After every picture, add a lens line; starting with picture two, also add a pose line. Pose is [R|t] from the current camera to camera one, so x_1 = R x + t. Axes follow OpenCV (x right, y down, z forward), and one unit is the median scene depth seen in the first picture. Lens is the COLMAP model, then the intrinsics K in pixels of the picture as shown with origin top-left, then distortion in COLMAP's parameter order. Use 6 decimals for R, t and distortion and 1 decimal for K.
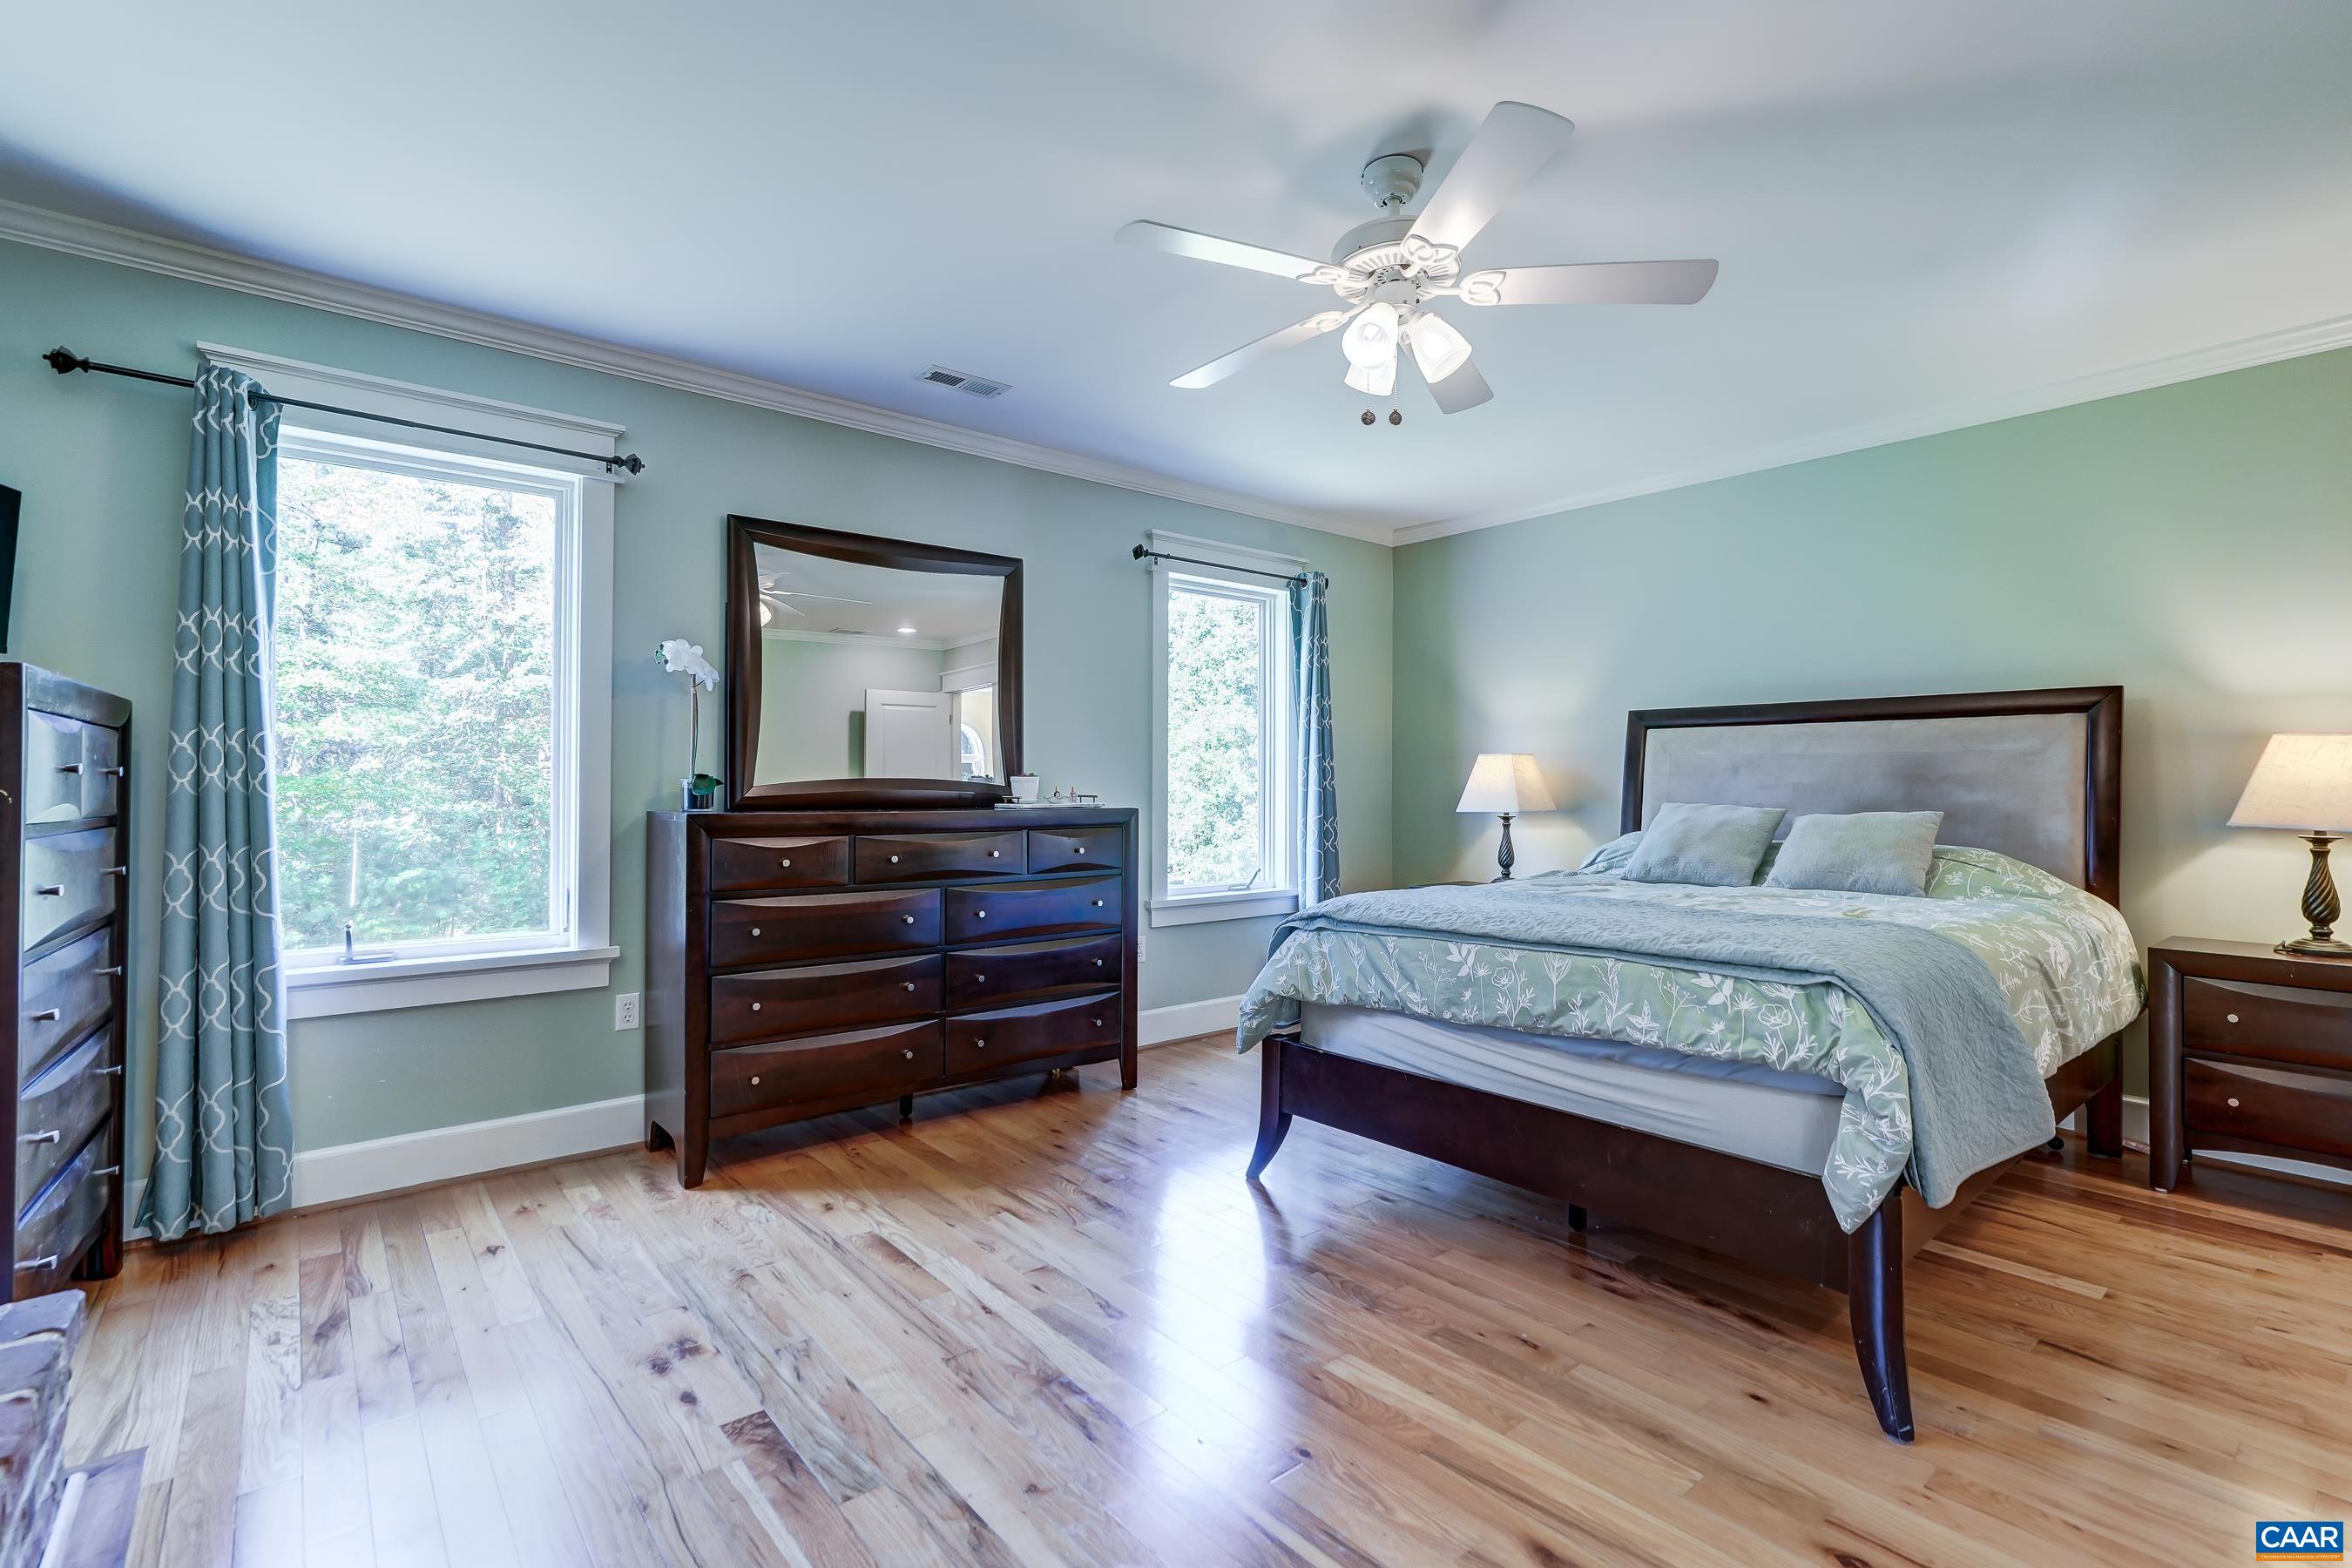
lens RADIAL K [[1069.5, 0, 1176.0], [0, 1069.5, 784.0], [0, 0, 1]] dist [-0.002222, -0.000330]
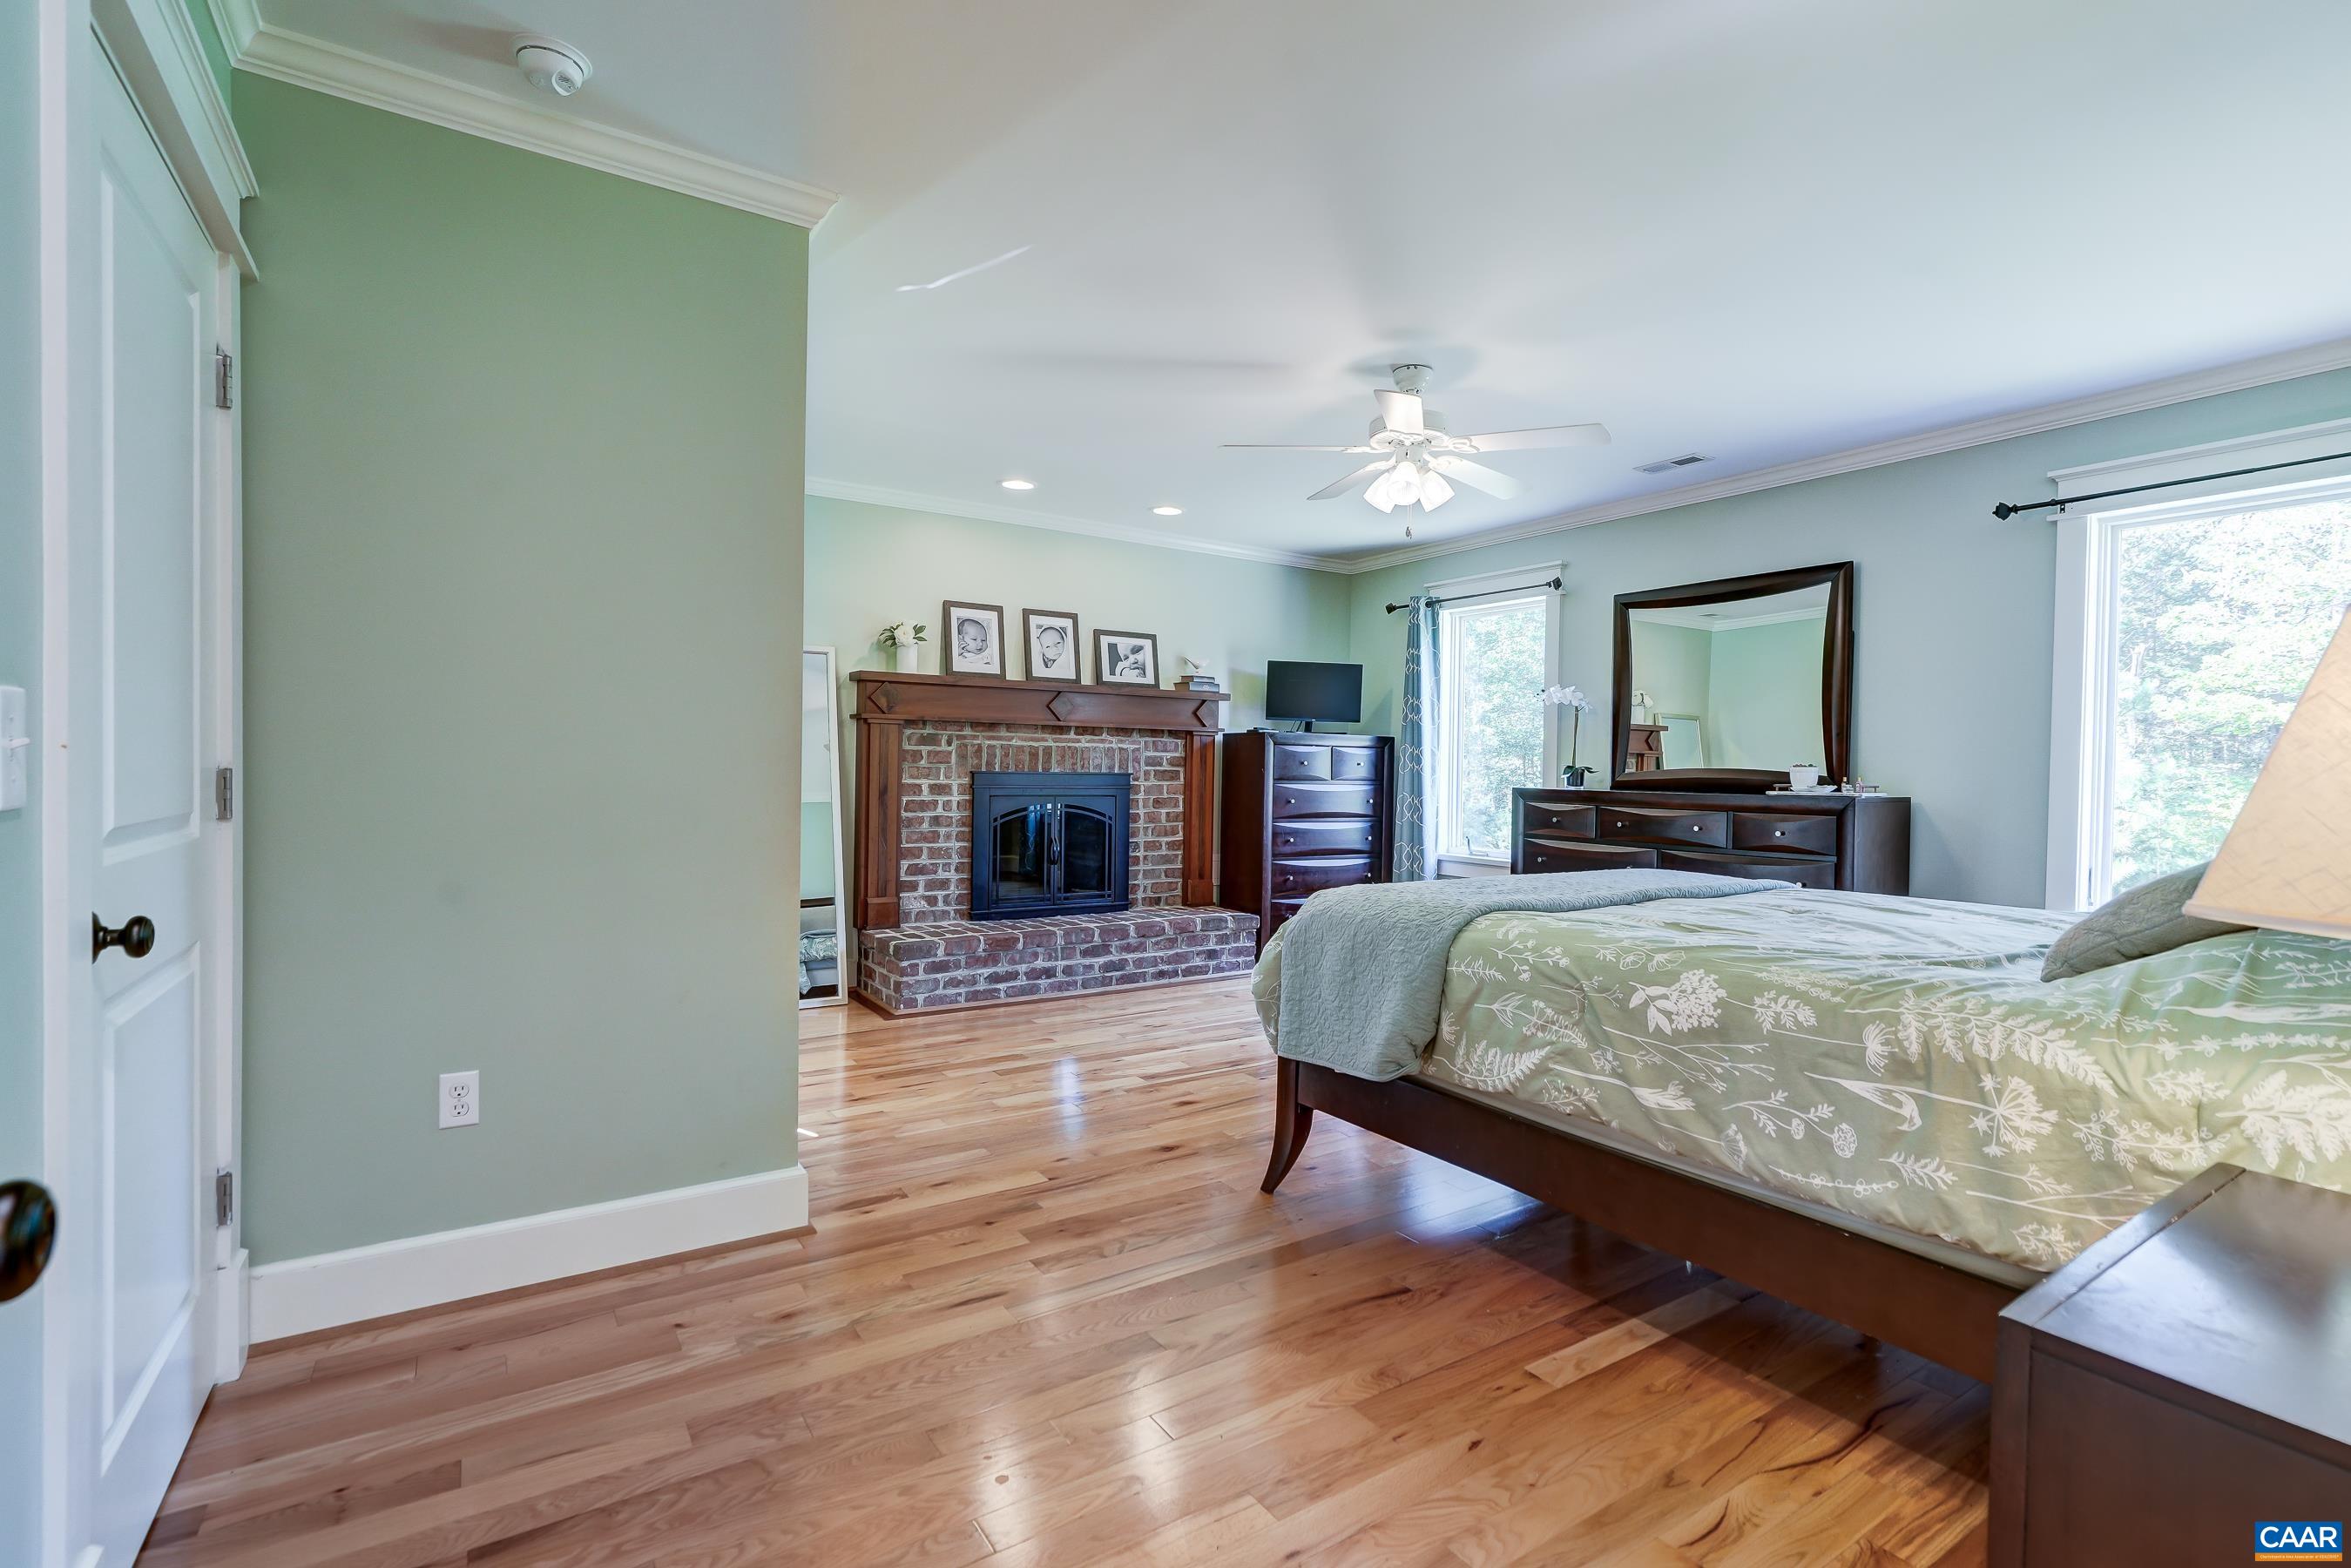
lens RADIAL K [[1069.1, 0, 1175.5], [0, 1069.1, 784.0], [0, 0, 1]] dist [-0.002222, -0.000330]
pose [[-0.113971, 0.013372, -0.993394, 1.556786], [-0.016318, 0.999749, 0.015330, 0.008046], [0.993350, 0.017958, -0.113724, 0.729261]]
